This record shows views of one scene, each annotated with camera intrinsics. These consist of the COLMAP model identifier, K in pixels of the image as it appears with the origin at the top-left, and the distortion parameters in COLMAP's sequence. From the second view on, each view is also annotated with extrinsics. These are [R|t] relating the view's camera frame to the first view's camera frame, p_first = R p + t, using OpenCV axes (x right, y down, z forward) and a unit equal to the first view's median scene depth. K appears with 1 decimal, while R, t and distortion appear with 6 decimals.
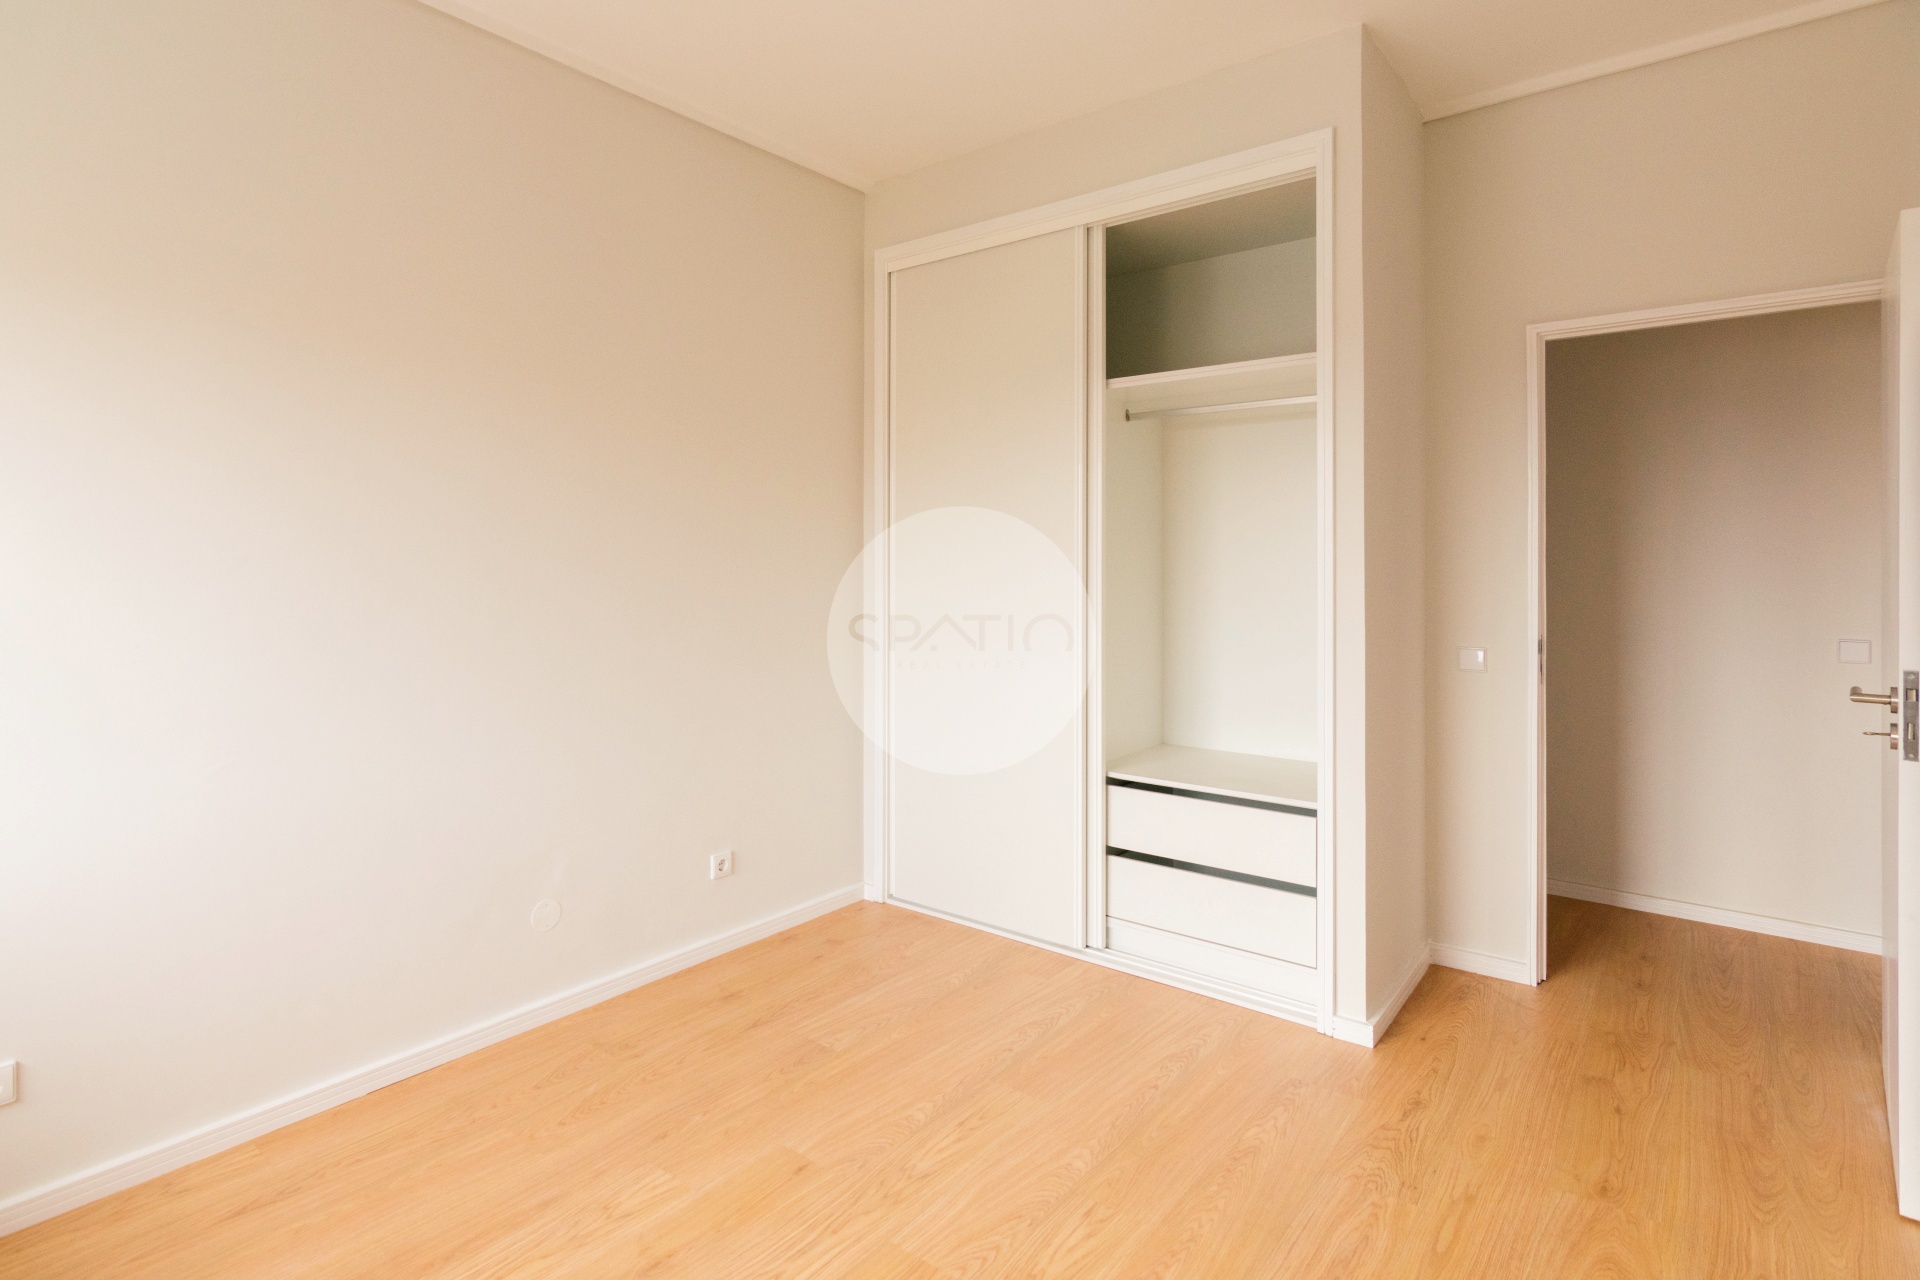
lens RADIAL K [[999.6, 0, 928.1], [0, 999.6, 563.4], [0, 0, 1]] dist [-0.000393, 0.001334]
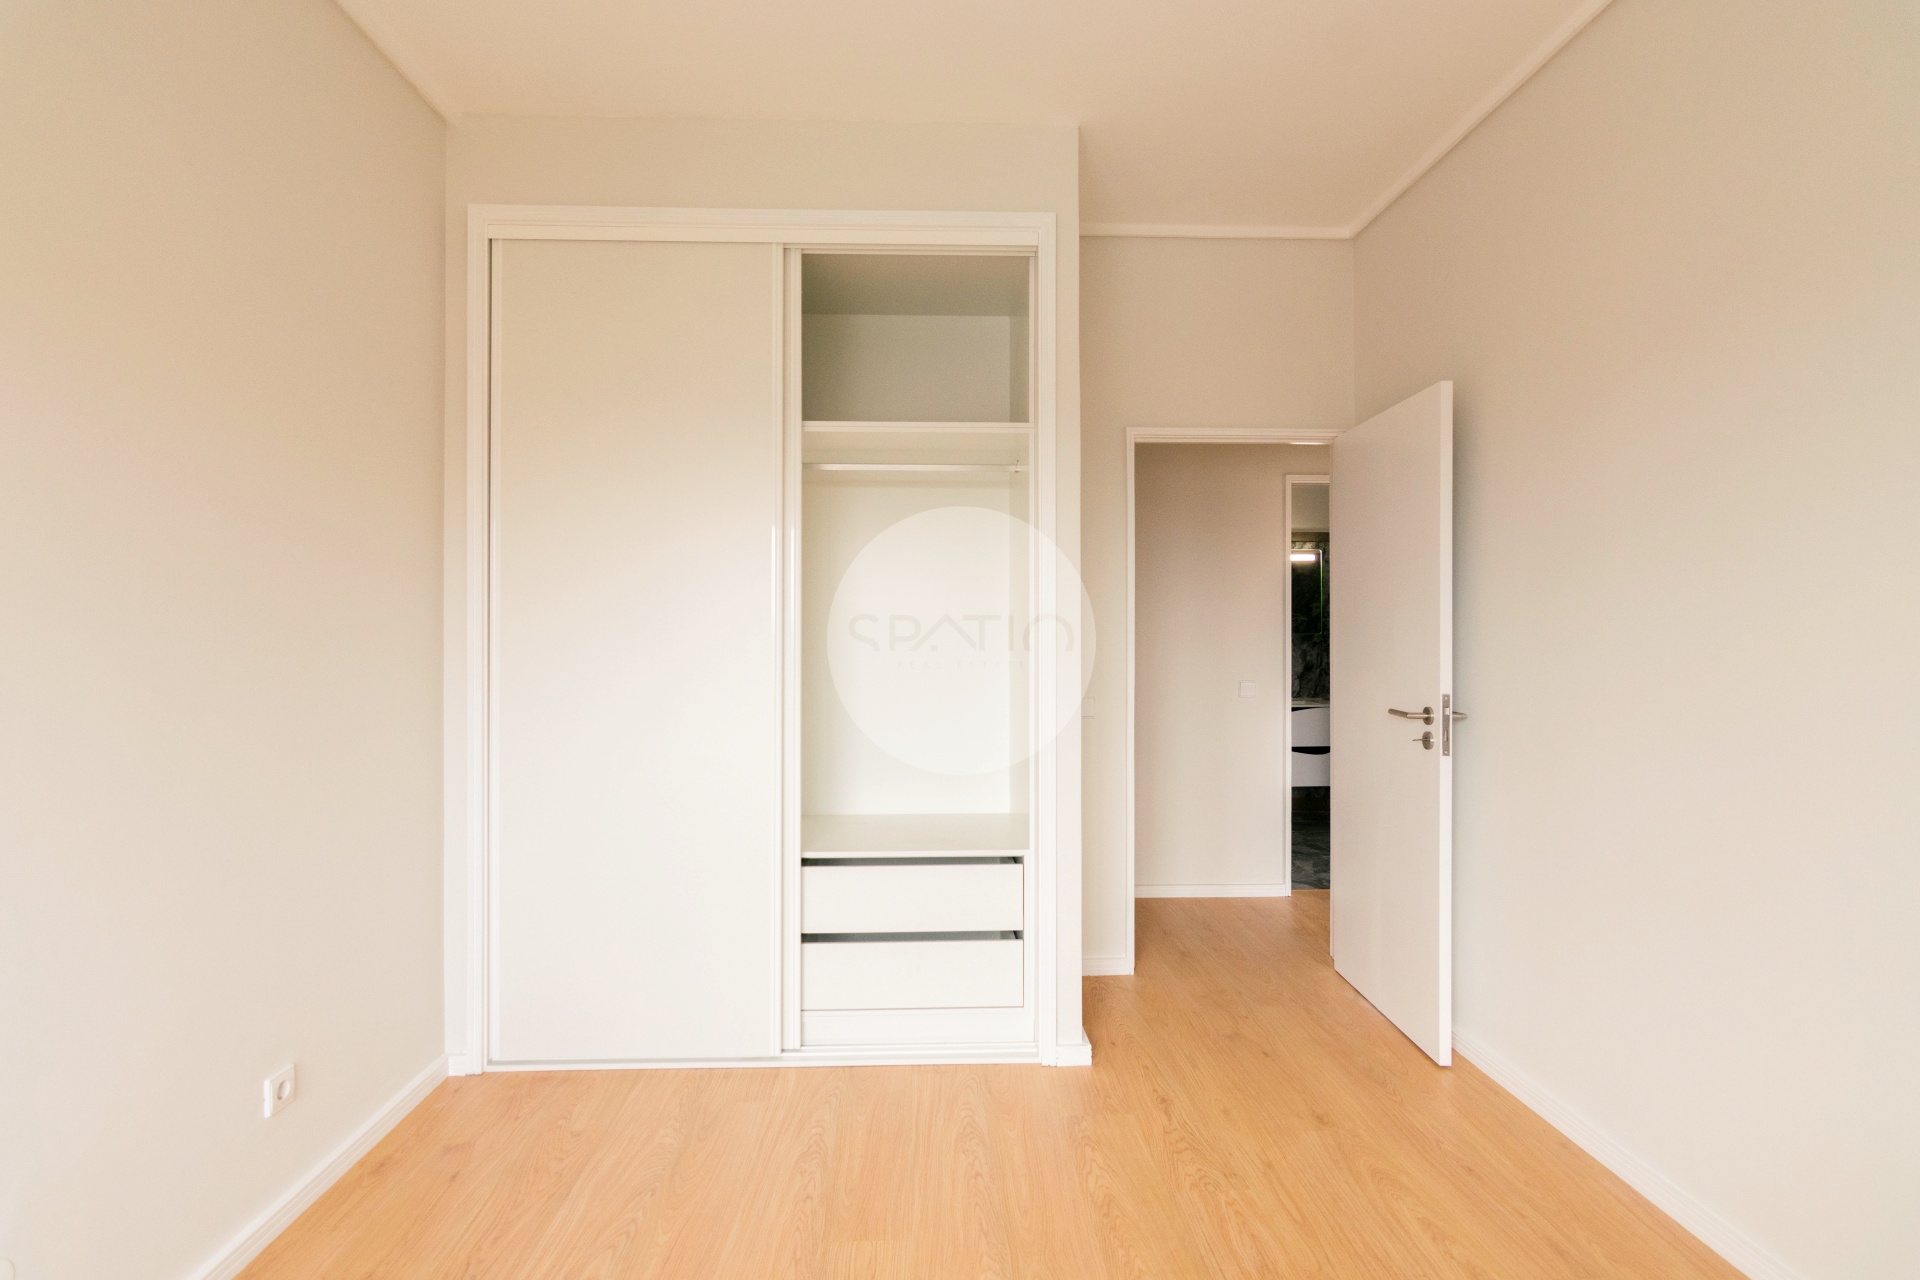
lens RADIAL K [[947.3, 0, 924.2], [0, 947.3, 638.7], [0, 0, 1]] dist [-0.000597, 0.000686]
pose [[0.747508, -0.002239, 0.664249, -0.314264], [0.001635, 0.999997, 0.001531, 0.013233], [-0.664251, -0.000058, 0.747510, 0.285715]]
